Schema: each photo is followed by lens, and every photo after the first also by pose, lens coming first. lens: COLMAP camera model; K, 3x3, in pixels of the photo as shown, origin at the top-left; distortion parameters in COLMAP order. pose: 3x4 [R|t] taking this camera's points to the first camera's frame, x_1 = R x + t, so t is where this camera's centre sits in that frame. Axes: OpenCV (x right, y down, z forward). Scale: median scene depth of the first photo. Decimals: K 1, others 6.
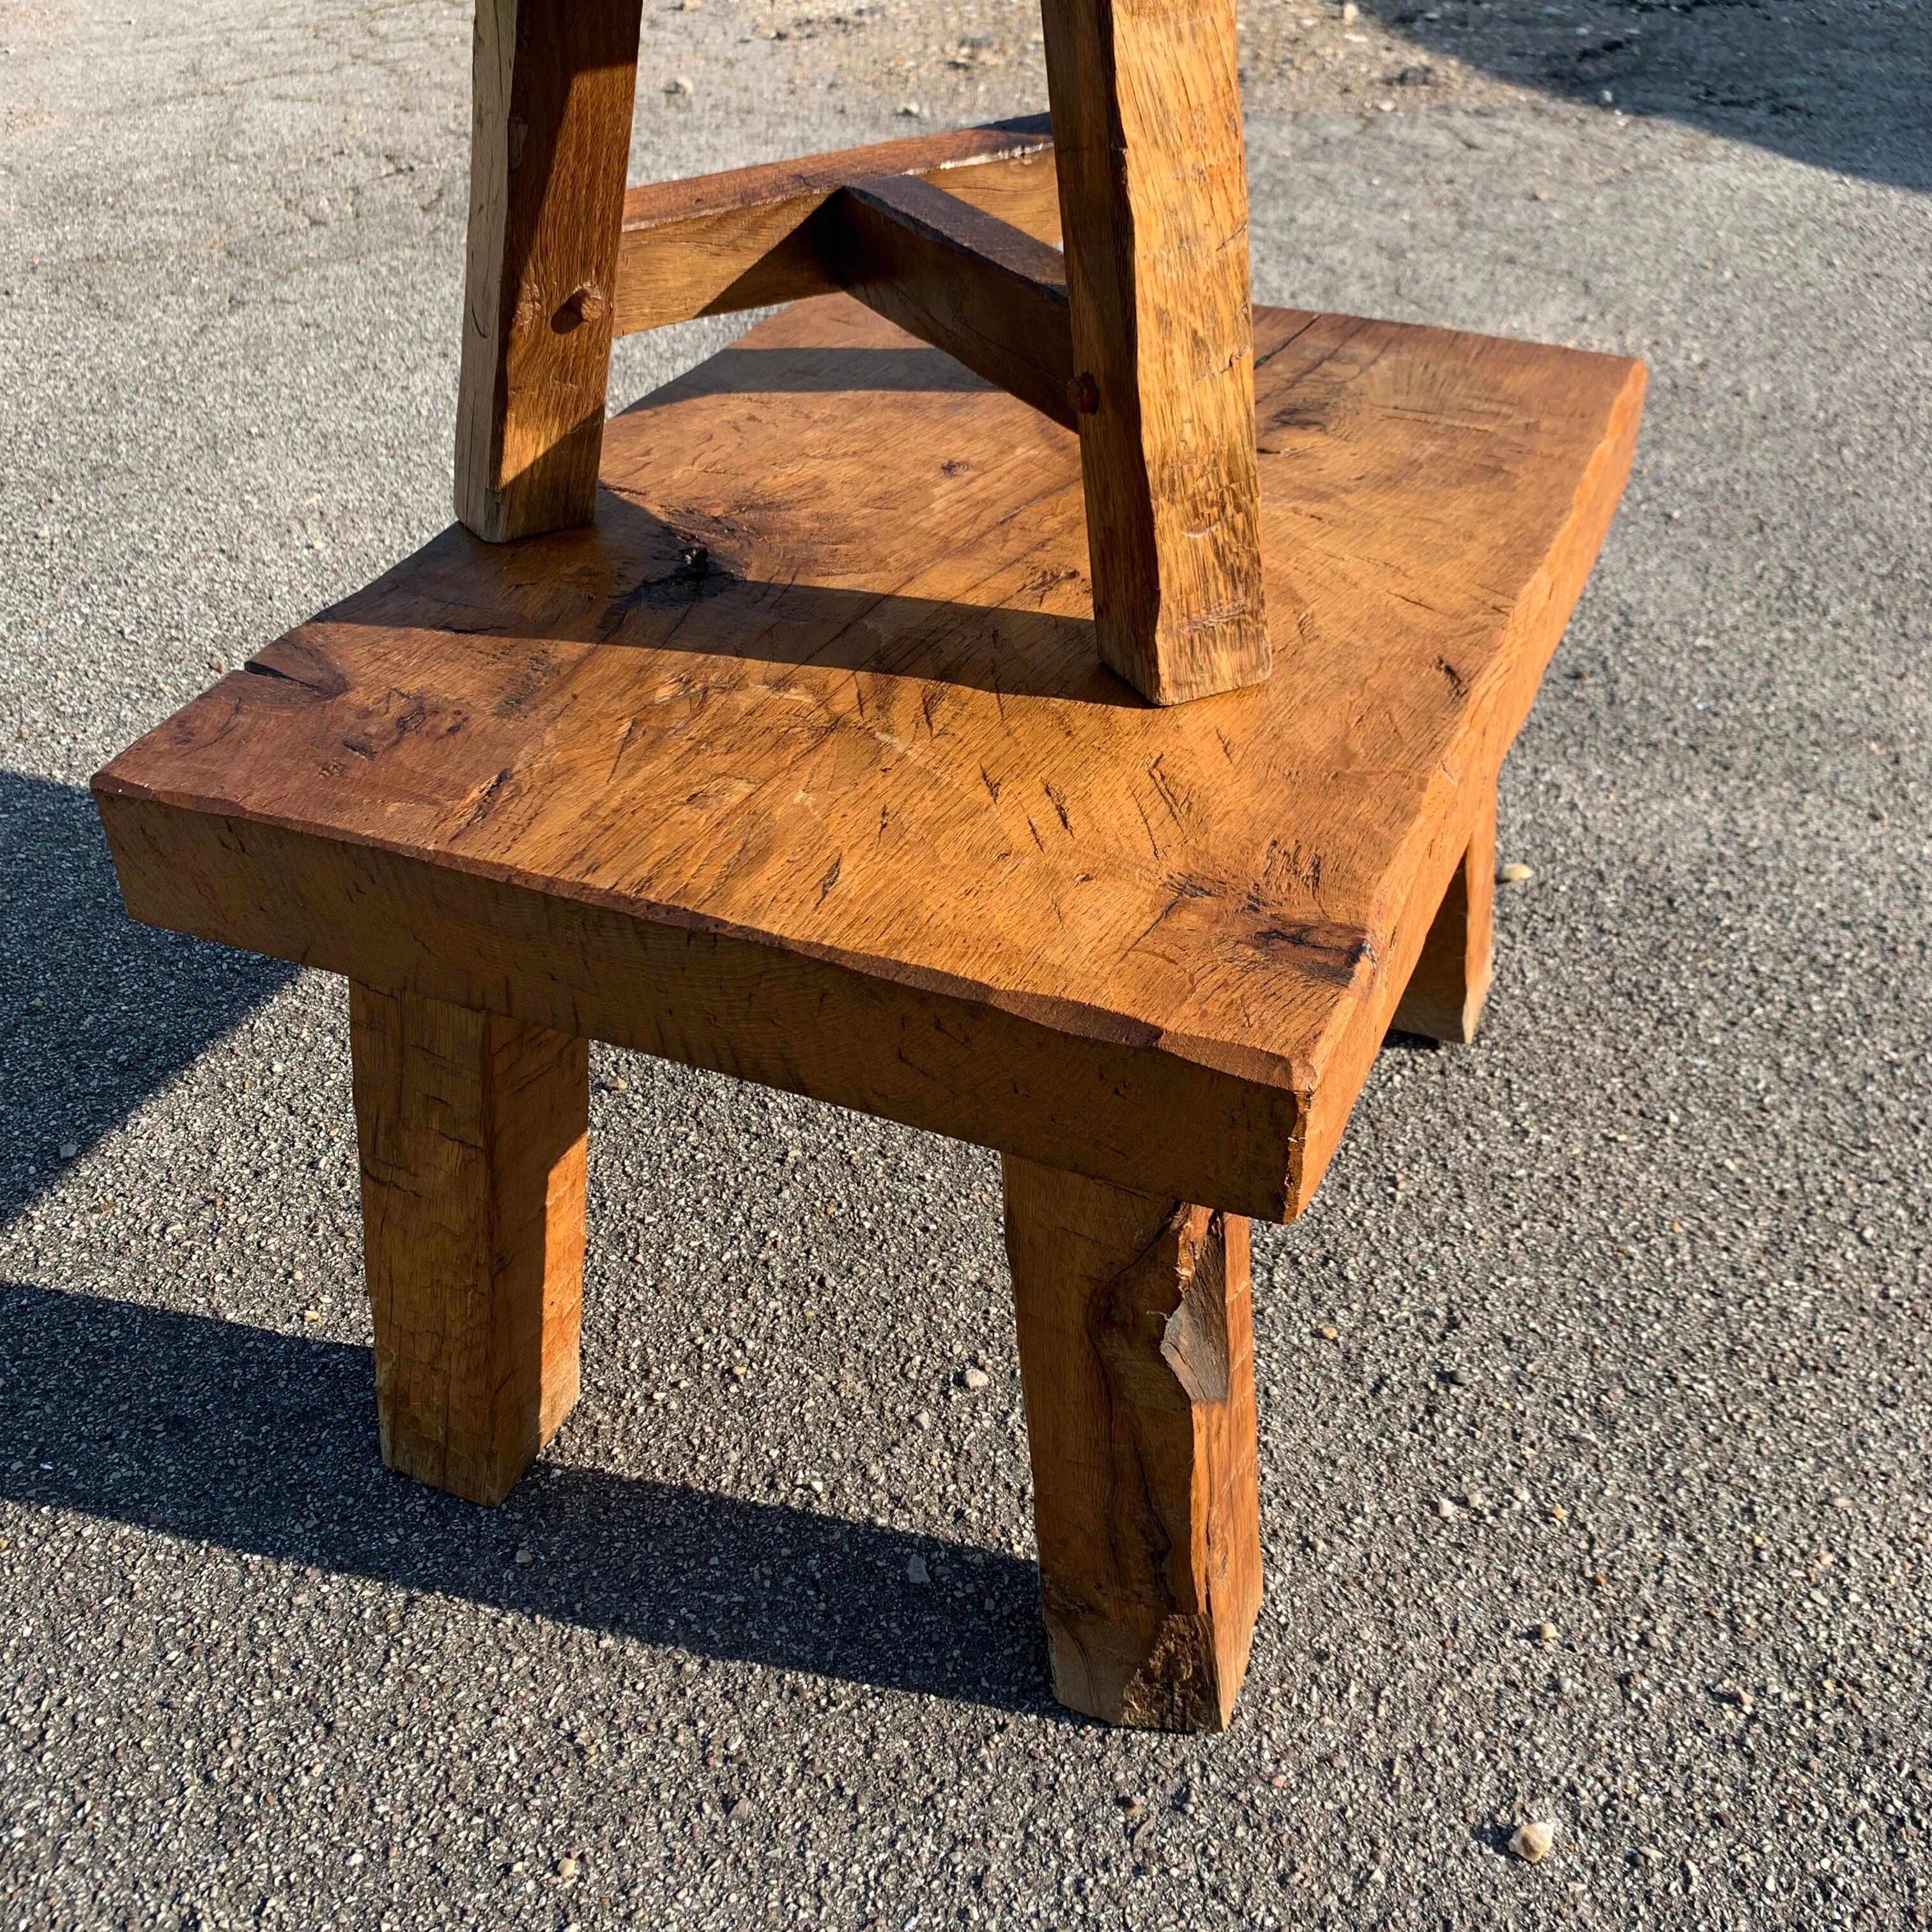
lens RADIAL K [[2005.1, 0, 981.7], [0, 2005.1, 958.9], [0, 0, 1]] dist [0.008522, 0.000000]
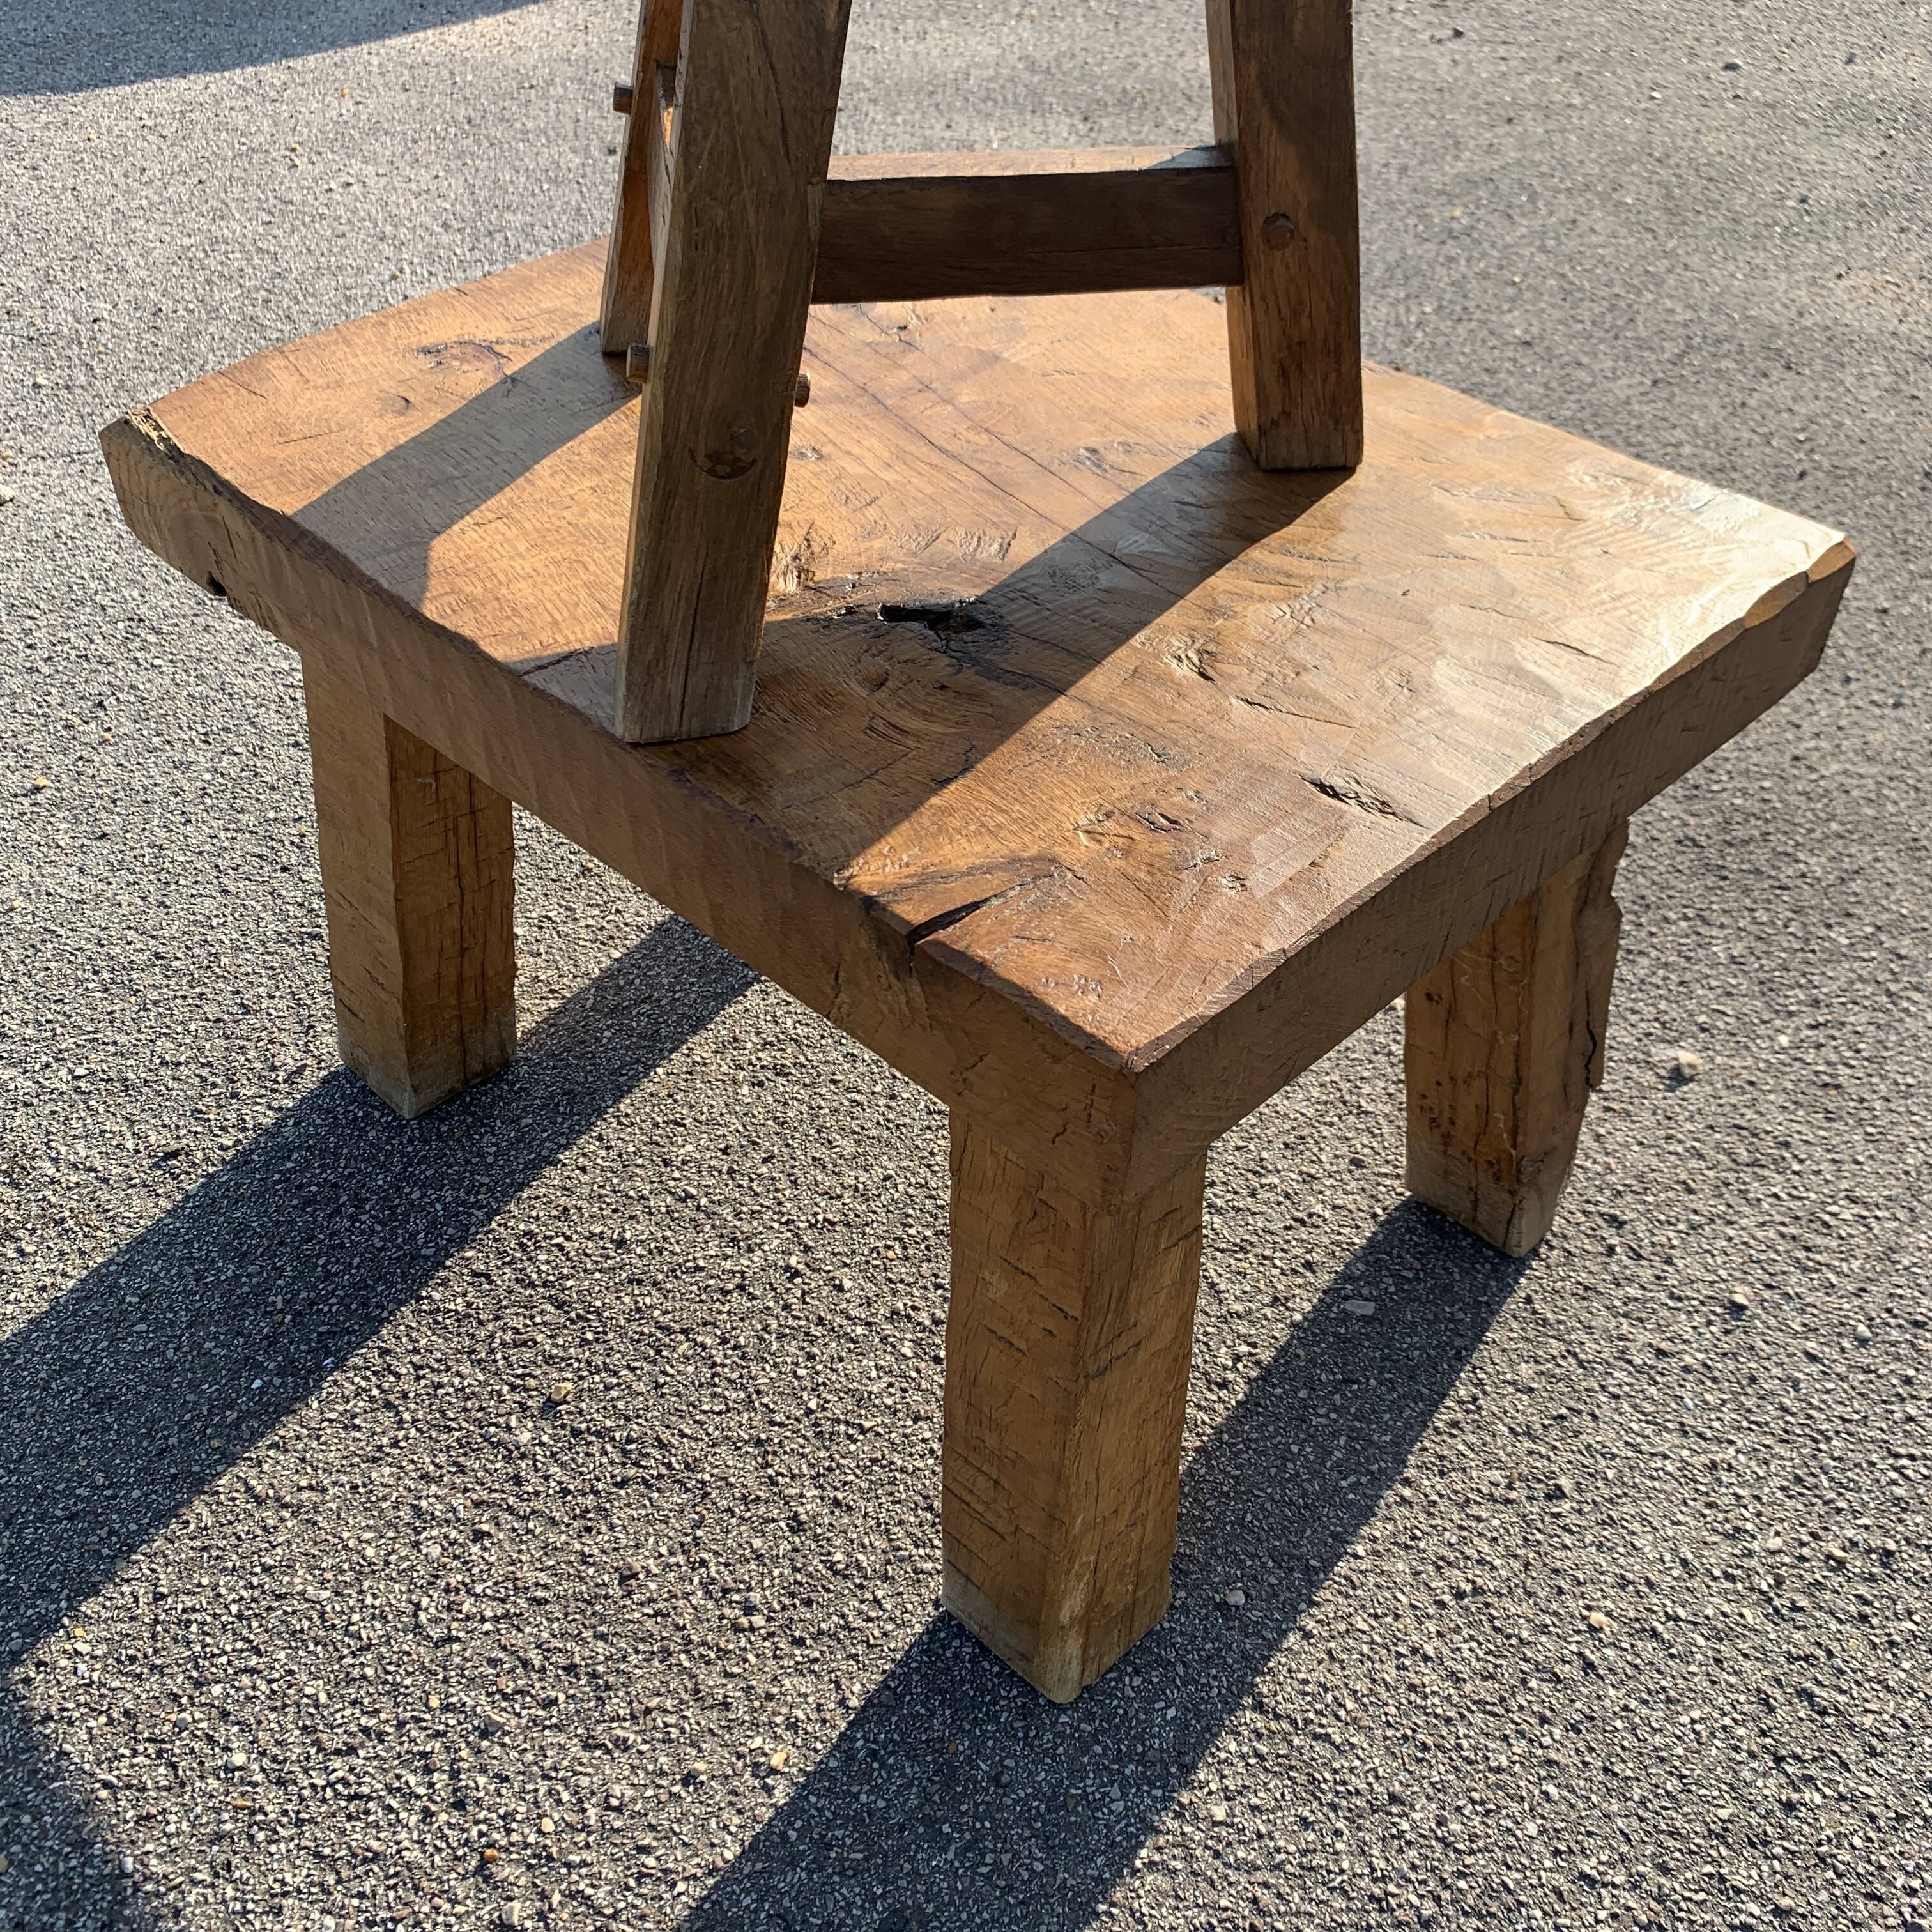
lens RADIAL K [[2005.1, 0, 984.2], [0, 2005.1, 984.5], [0, 0, 1]] dist [0.008522, 0.000000]
pose [[0.362954, -0.587531, 0.723237, -0.806128], [0.540844, 0.764875, 0.349934, -0.337250], [-0.758783, 0.264149, 0.595377, 0.439769]]
